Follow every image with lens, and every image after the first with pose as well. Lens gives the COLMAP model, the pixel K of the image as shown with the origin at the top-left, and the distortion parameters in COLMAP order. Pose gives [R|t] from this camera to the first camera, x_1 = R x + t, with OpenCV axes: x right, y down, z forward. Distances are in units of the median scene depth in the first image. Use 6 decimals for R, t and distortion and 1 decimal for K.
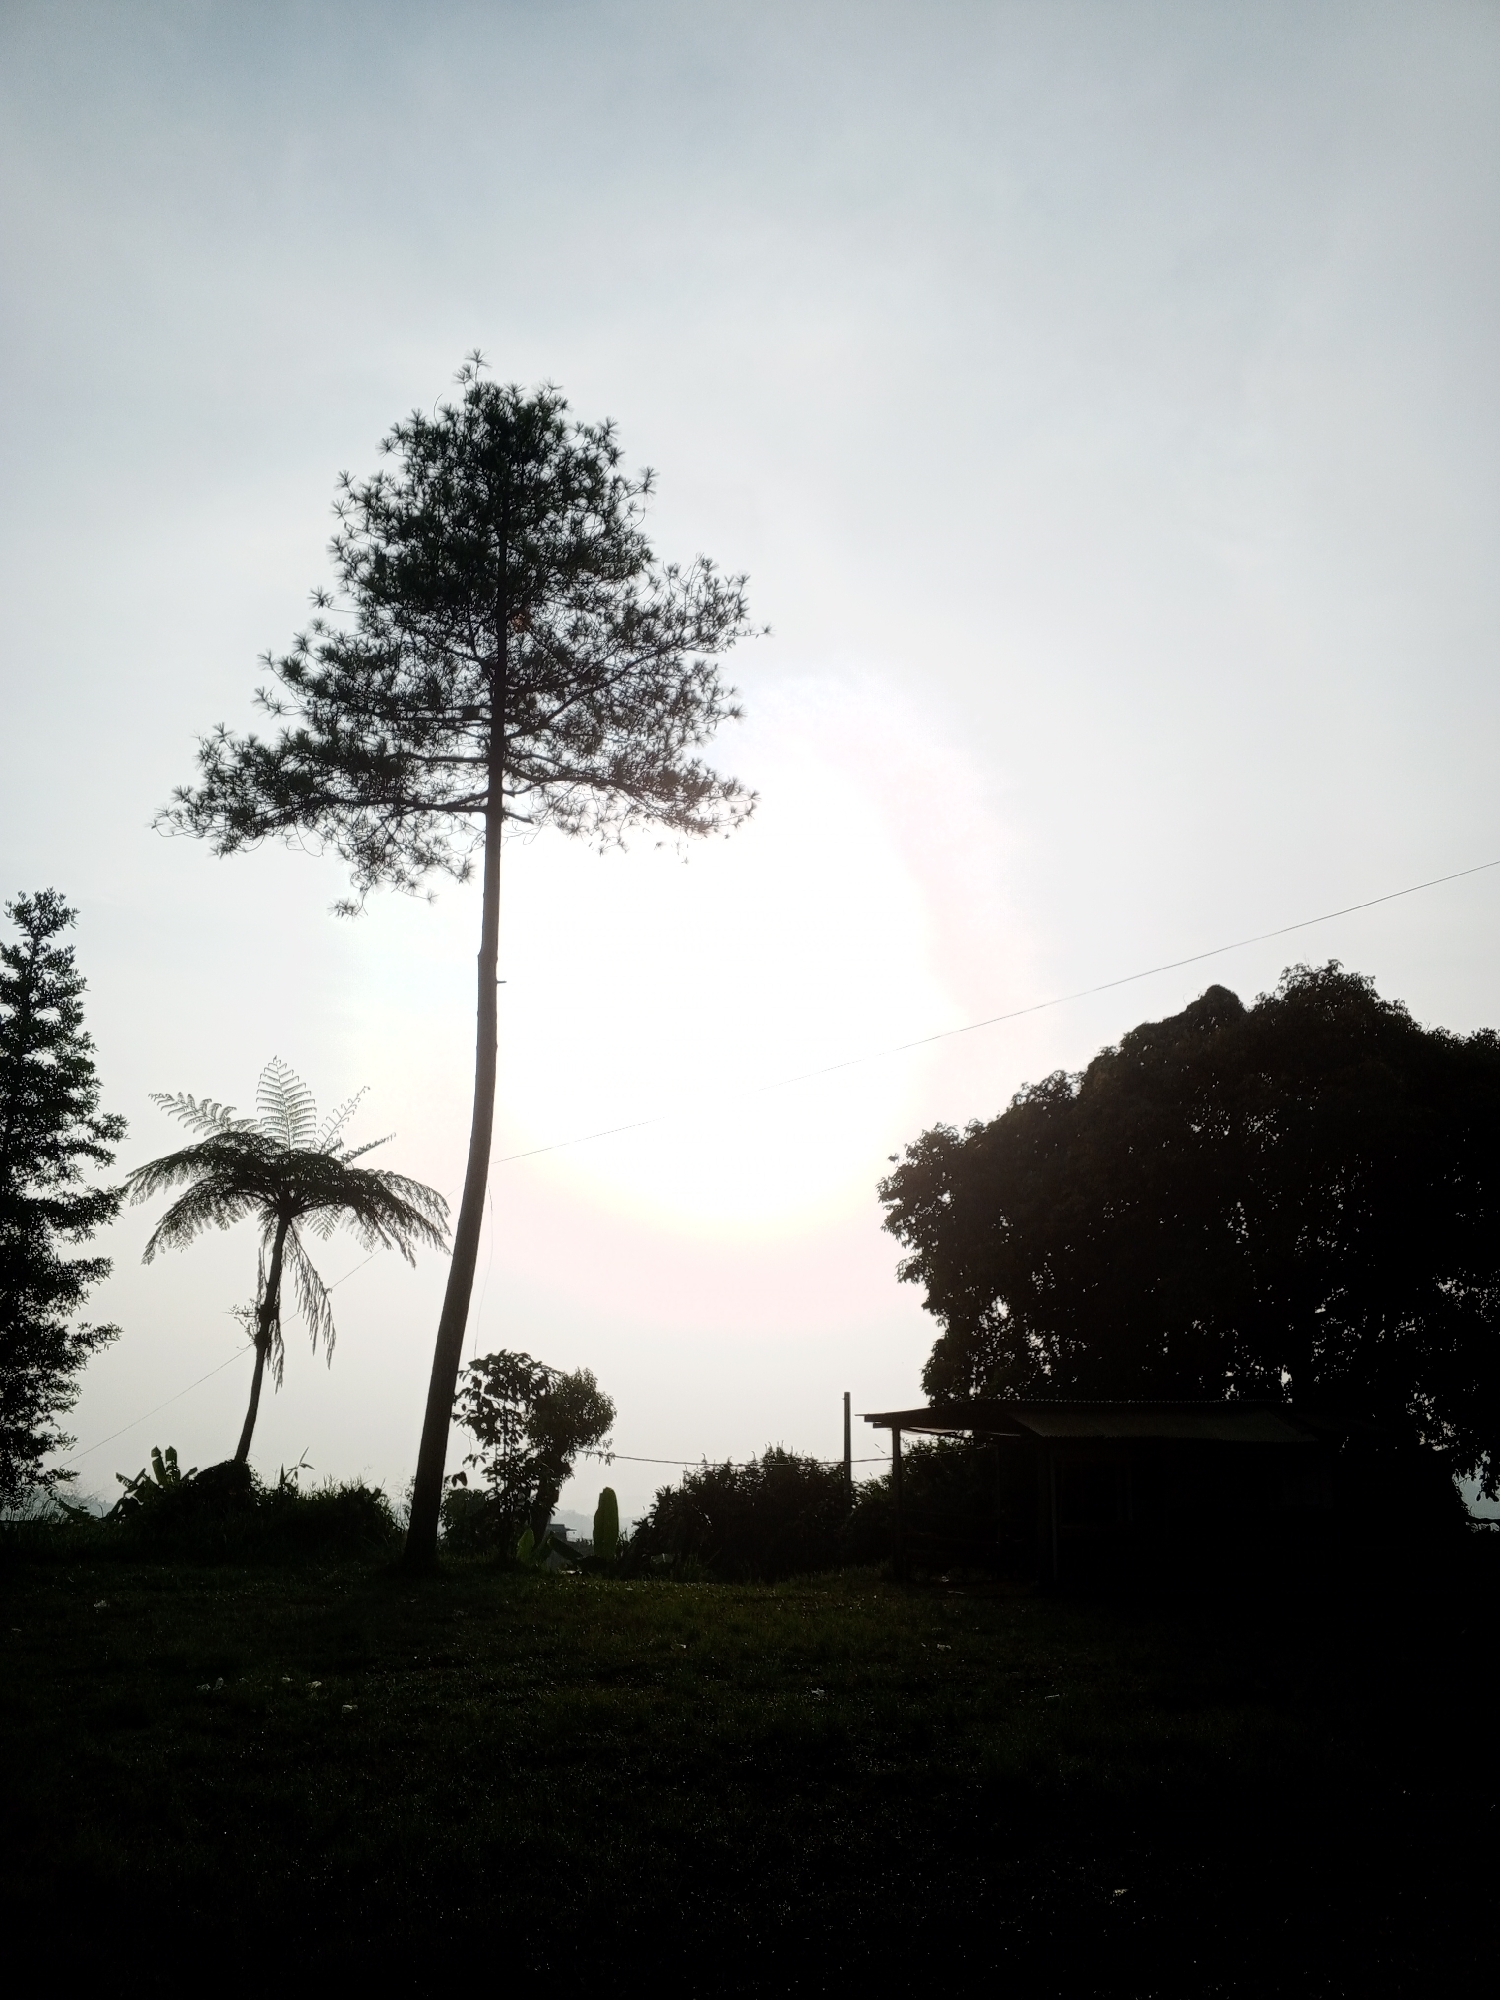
lens RADIAL K [[1528.7, 0, 755.7], [0, 1528.7, 994.8], [0, 0, 1]] dist [0.016176, -0.043036]
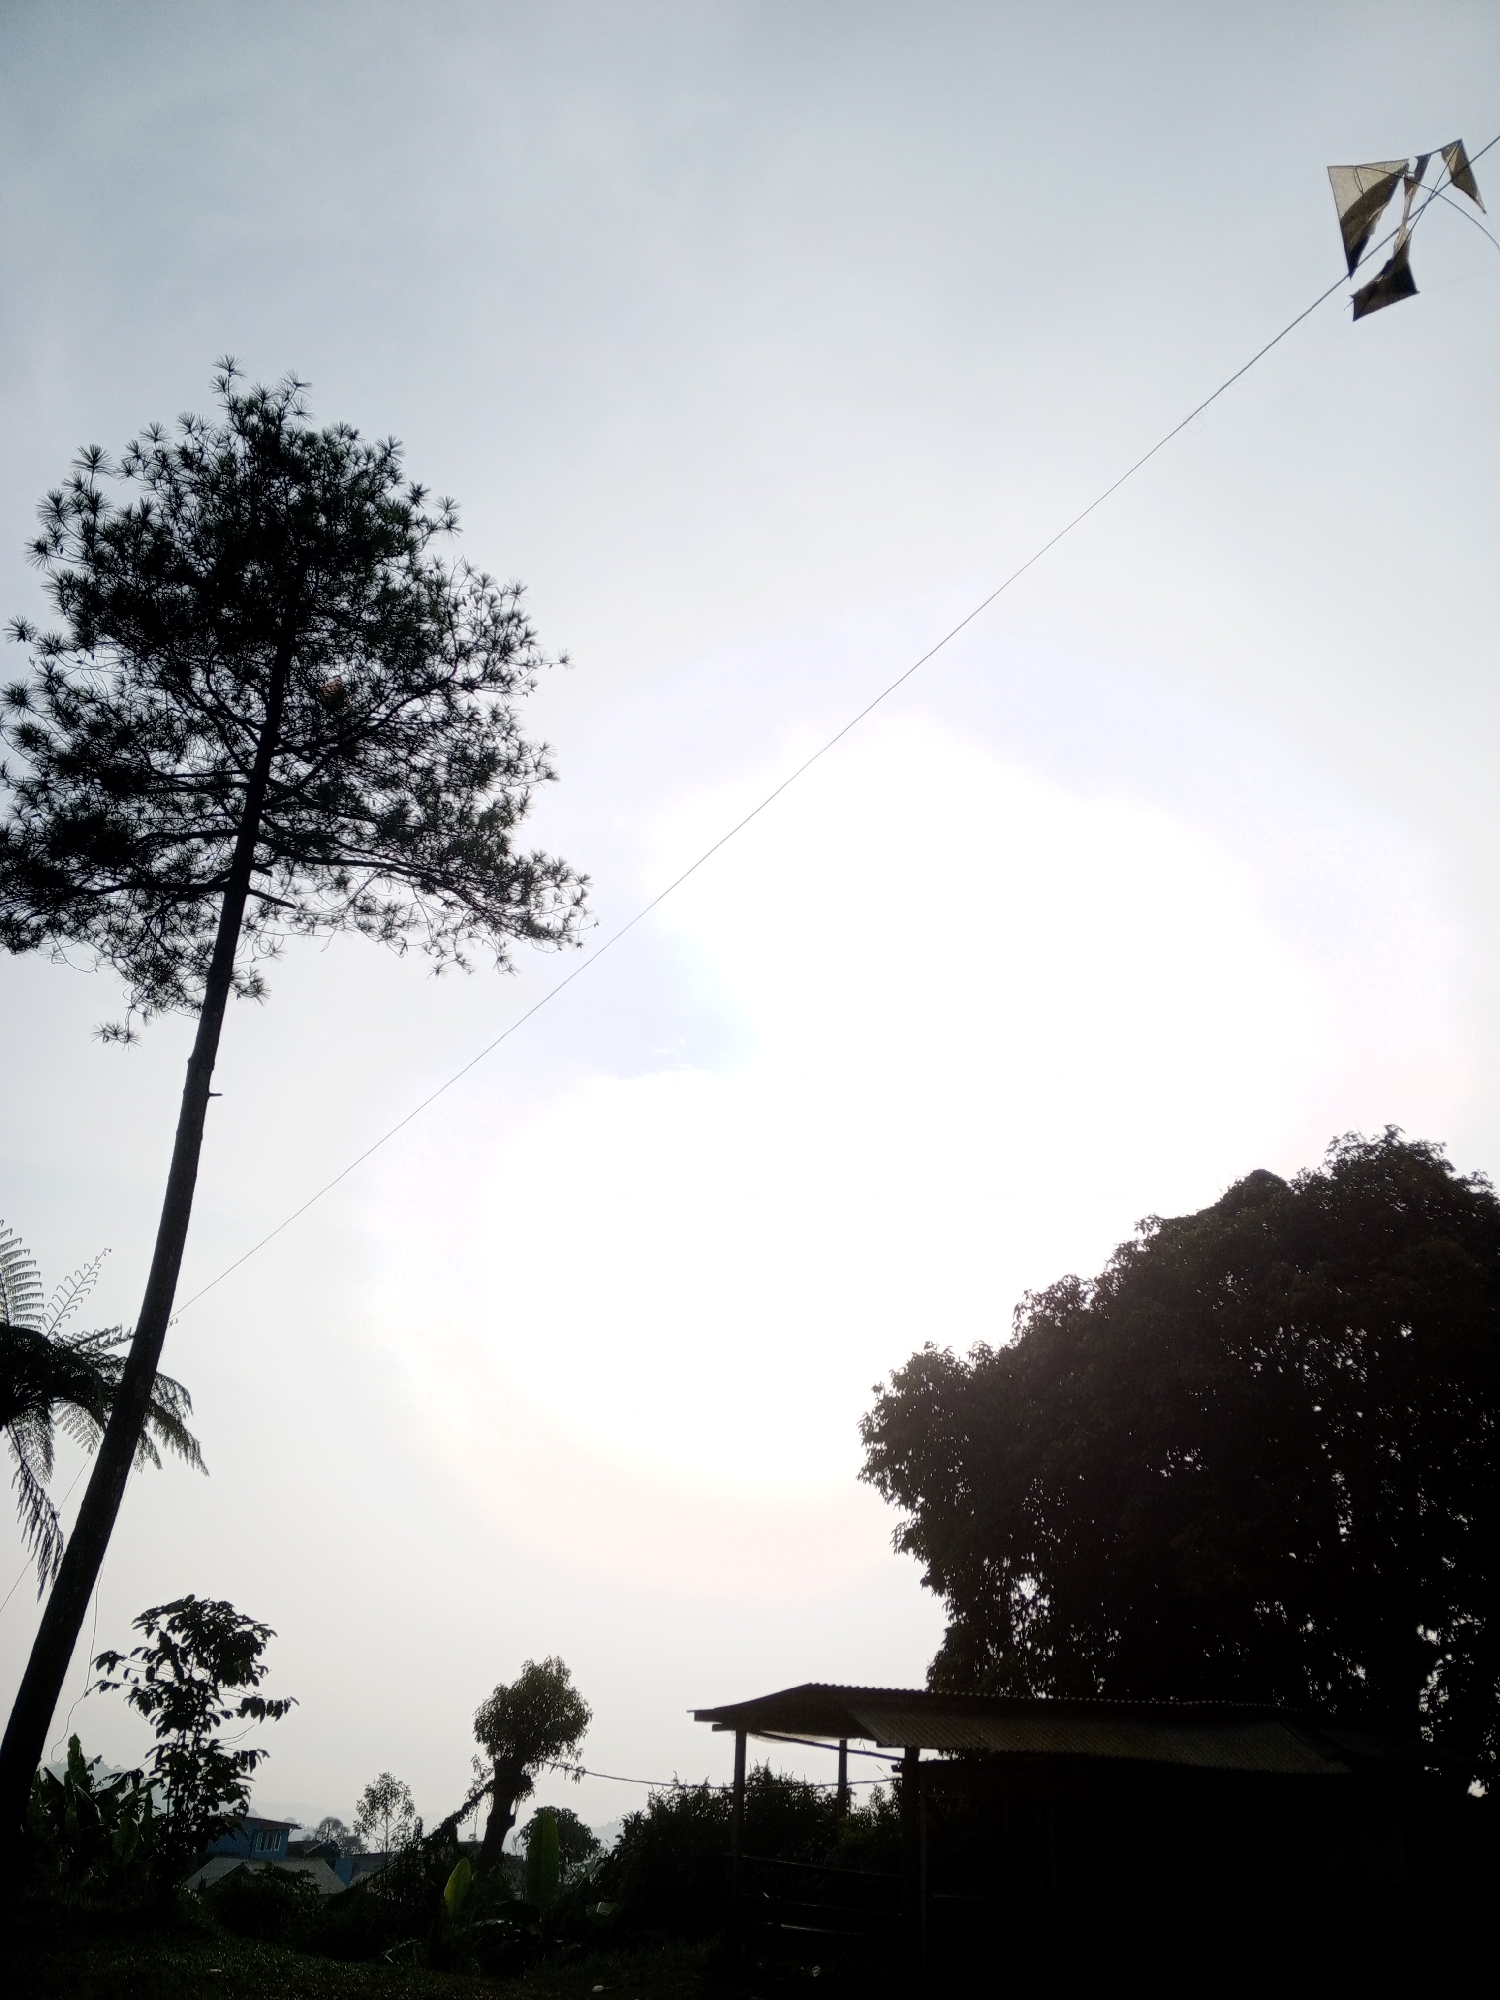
lens RADIAL K [[1528.7, 0, 756.9], [0, 1528.7, 965.9], [0, 0, 1]] dist [0.016176, -0.043036]
pose [[0.994603, -0.012034, -0.103052, 0.131456], [-0.008493, 0.980475, -0.196458, 0.054395], [0.103404, 0.196273, 0.975082, 0.174333]]
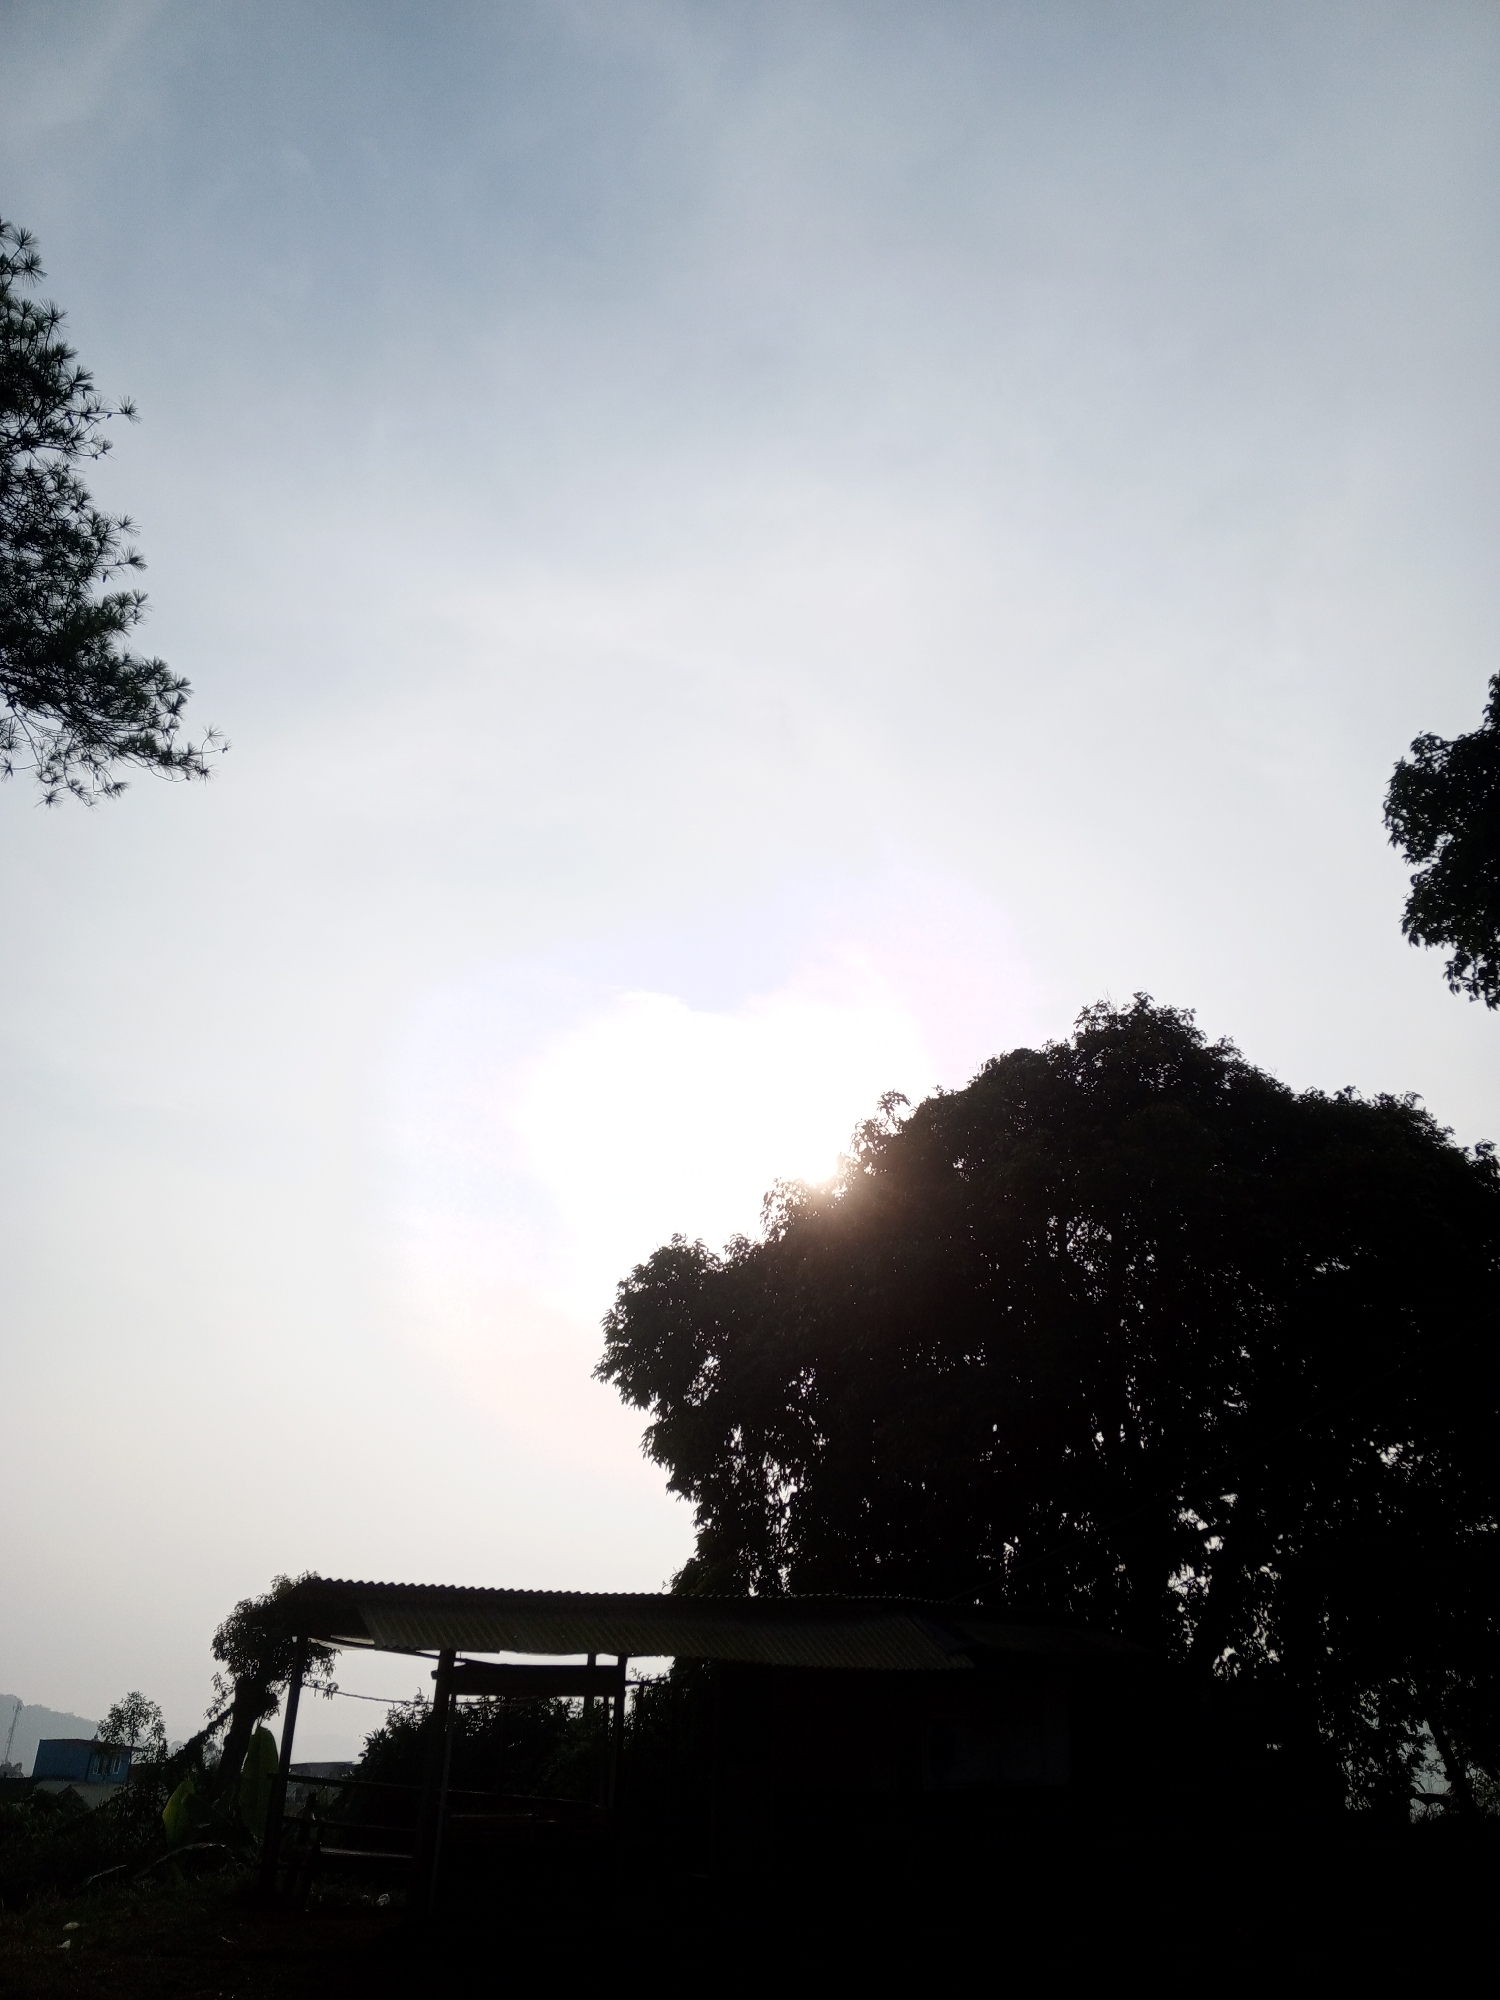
lens RADIAL K [[1528.7, 0, 746.5], [0, 1528.7, 987.1], [0, 0, 1]] dist [0.016176, -0.043036]
pose [[0.998327, -0.000403, -0.057823, 0.227838], [-0.007920, 0.989596, -0.143654, 0.080705], [0.057279, 0.143871, 0.987937, 0.261335]]
